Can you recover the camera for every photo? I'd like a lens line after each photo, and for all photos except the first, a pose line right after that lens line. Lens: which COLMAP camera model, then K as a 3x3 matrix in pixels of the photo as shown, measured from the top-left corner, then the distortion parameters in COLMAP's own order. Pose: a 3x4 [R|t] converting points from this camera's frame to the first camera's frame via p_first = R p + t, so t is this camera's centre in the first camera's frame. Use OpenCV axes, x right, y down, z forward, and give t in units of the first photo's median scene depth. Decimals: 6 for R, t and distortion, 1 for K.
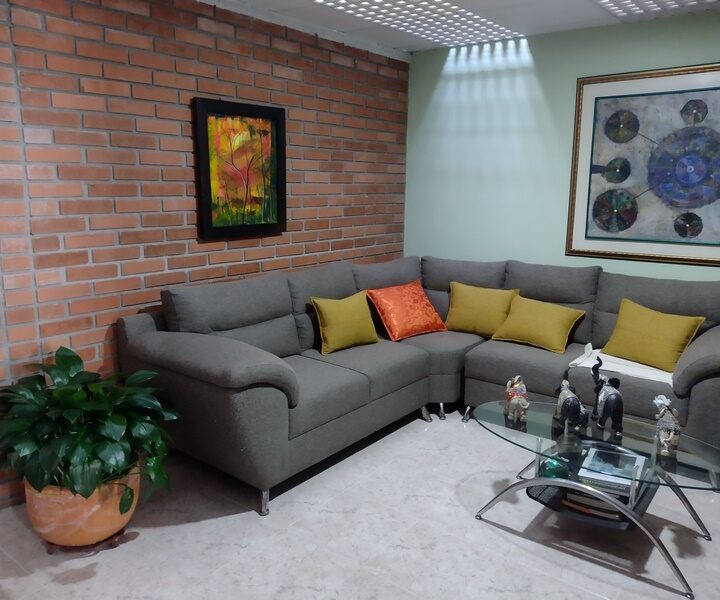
lens RADIAL K [[604.3, 0, 360.3], [0, 604.3, 296.8], [0, 0, 1]] dist [0.038472, -0.056084]
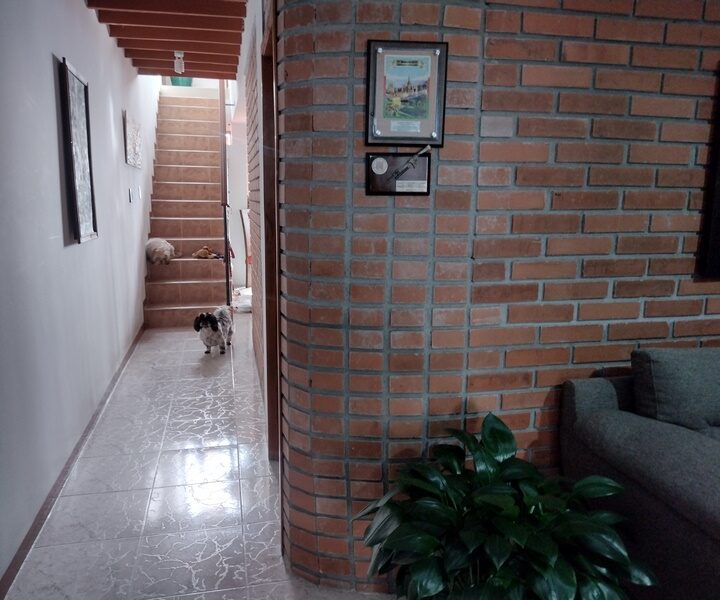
lens RADIAL K [[604.3, 0, 358.8], [0, 604.3, 296.0], [0, 0, 1]] dist [0.038472, -0.056084]
pose [[0.783144, 0.114030, -0.611297, -0.172906], [-0.119902, 0.992286, 0.031490, -0.058606], [0.610172, 0.048634, 0.790775, 0.298115]]
